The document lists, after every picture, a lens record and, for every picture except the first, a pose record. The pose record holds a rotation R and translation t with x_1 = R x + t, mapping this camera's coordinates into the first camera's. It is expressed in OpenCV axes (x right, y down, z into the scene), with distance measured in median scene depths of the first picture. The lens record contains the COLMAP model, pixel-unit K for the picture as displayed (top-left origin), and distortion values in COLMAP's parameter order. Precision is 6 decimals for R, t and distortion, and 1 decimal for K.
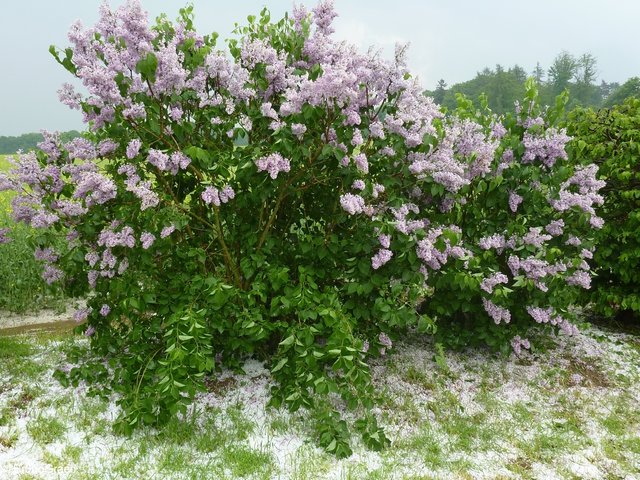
lens RADIAL K [[677.6, 0, 319.4], [0, 677.6, 241.3], [0, 0, 1]] dist [-0.007467, 0.000000]
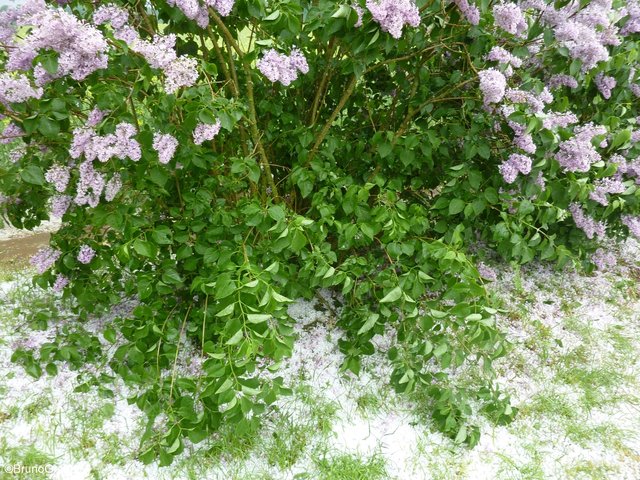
lens RADIAL K [[506.9, 0, 320.5], [0, 506.9, 238.7], [0, 0, 1]] dist [-0.022129, 0.002189]
pose [[0.973173, -0.055356, 0.223318, -0.221645], [0.000563, 0.971195, 0.238287, -0.027741], [-0.230076, -0.231768, 0.945171, 0.540051]]
